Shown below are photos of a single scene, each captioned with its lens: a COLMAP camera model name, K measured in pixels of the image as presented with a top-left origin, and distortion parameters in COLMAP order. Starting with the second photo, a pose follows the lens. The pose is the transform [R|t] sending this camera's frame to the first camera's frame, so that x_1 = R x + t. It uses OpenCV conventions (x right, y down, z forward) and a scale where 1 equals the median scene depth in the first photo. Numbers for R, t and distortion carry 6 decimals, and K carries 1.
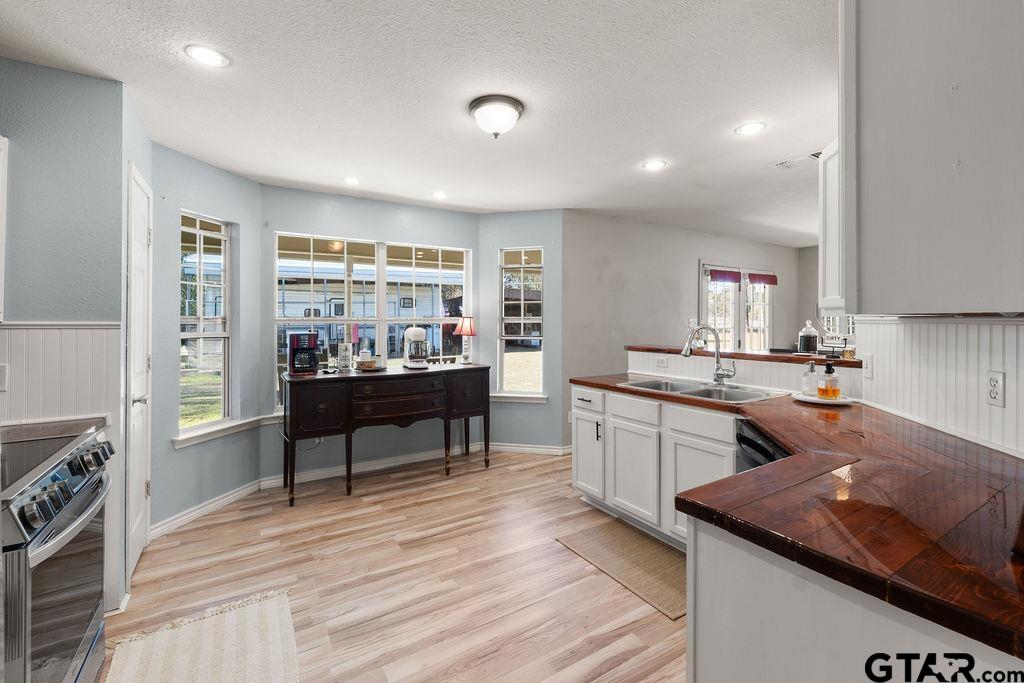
lens RADIAL K [[439.5, 0, 508.6], [0, 439.5, 322.7], [0, 0, 1]] dist [0.002215, 0.001170]
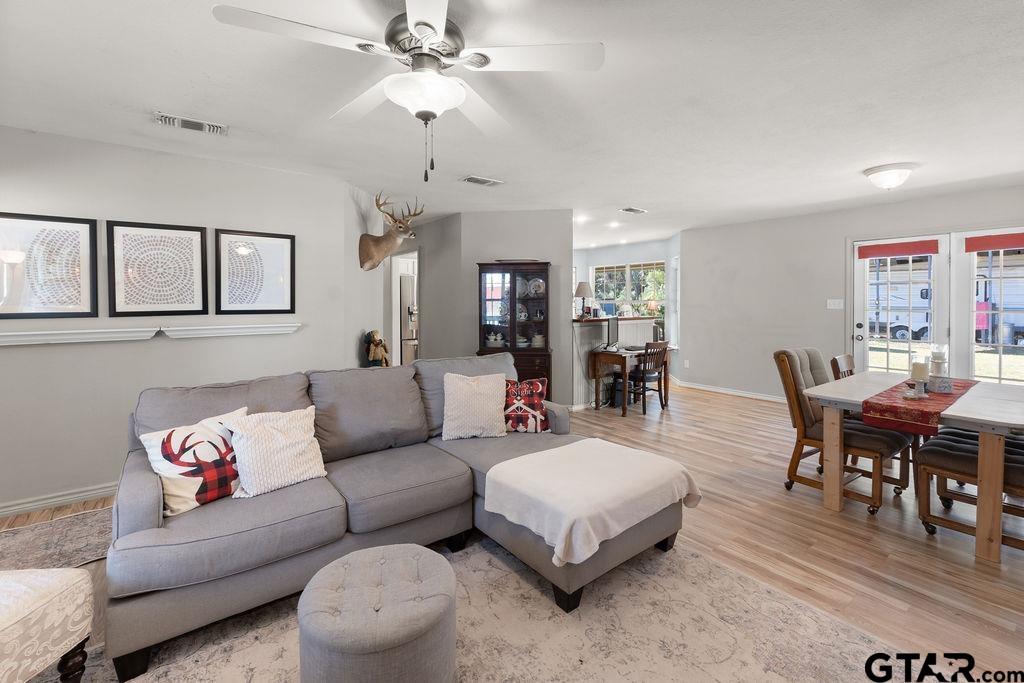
lens RADIAL K [[439.5, 0, 518.2], [0, 439.5, 304.8], [0, 0, 1]] dist [0.002215, 0.001170]
pose [[0.115674, 0.011664, -0.993219, 2.292538], [-0.007879, 0.999910, 0.010825, -0.005926], [0.993256, 0.006573, 0.115755, 0.323925]]
